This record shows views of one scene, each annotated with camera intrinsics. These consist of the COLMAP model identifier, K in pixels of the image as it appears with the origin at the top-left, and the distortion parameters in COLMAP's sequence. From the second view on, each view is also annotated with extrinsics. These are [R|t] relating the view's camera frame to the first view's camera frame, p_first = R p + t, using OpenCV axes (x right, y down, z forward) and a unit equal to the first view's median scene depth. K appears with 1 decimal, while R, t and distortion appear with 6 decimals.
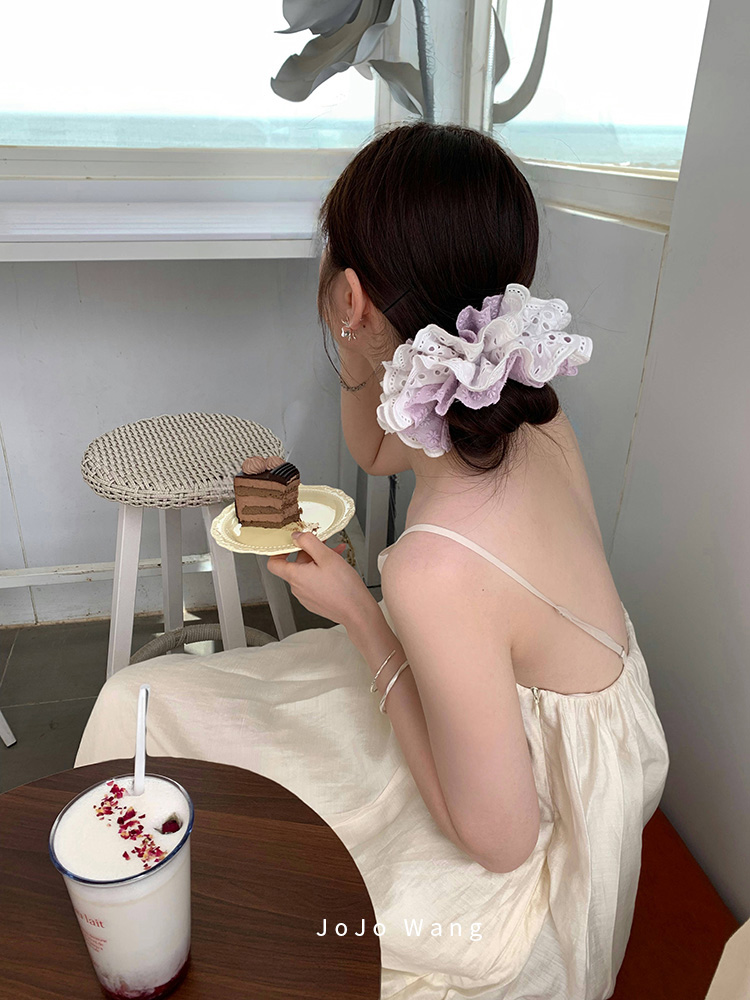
lens RADIAL K [[774.1, 0, 379.2], [0, 774.1, 479.3], [0, 0, 1]] dist [-0.119503, 0.051847]
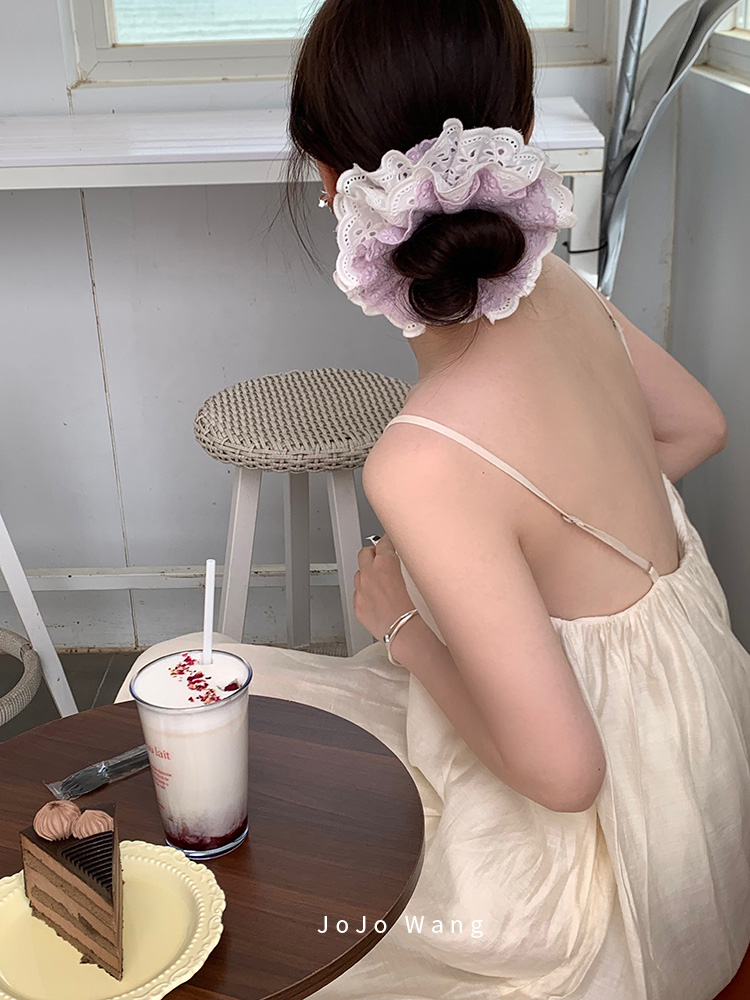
lens RADIAL K [[1239.3, 0, 375.0], [0, 1239.3, 500.0], [0, 0, 1]] dist [-0.248656, 0.006547]
pose [[0.969758, 0.047005, -0.239501, 0.164167], [-0.048182, 0.998838, 0.000942, 0.064223], [0.239267, 0.010626, 0.970896, -0.345741]]
